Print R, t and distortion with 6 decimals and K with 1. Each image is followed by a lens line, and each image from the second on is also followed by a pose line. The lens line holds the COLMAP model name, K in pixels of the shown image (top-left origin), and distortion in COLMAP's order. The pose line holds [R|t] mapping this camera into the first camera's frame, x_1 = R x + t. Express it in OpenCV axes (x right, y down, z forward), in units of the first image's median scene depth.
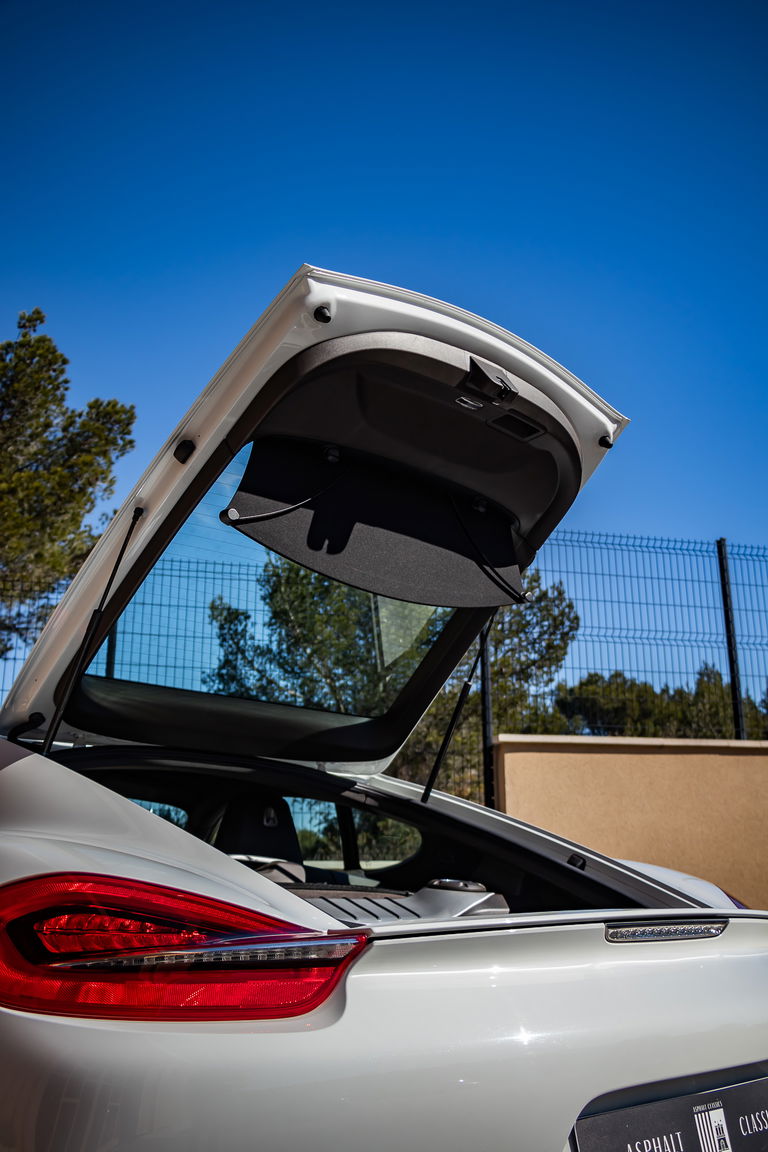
lens RADIAL K [[1057.0, 0, 383.7], [0, 1057.0, 592.1], [0, 0, 1]] dist [-0.122955, 0.153334]
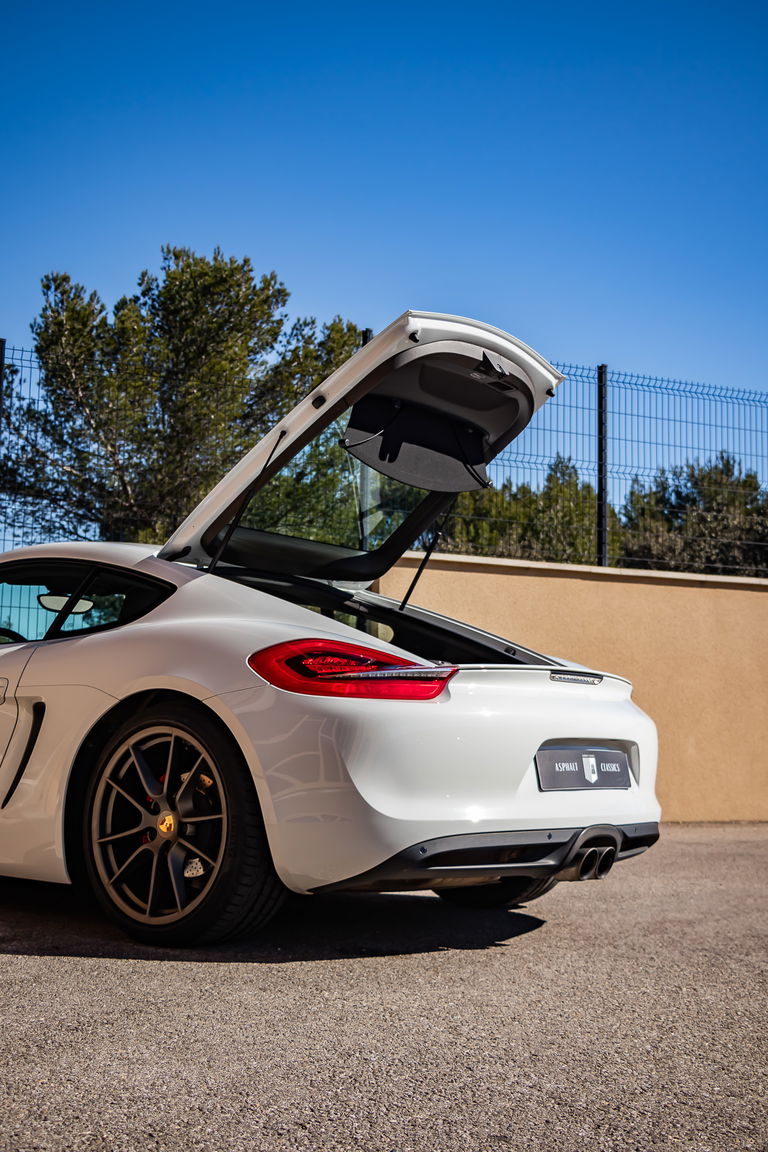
lens RADIAL K [[1429.0, 0, 384.0], [0, 1429.0, 576.0], [0, 0, 1]] dist [0.007680, 0.007036]
pose [[0.981898, 0.047285, 0.183413, -0.136792], [-0.077893, 0.983471, 0.163455, -0.067110], [-0.172652, -0.174783, 0.969351, -0.358416]]
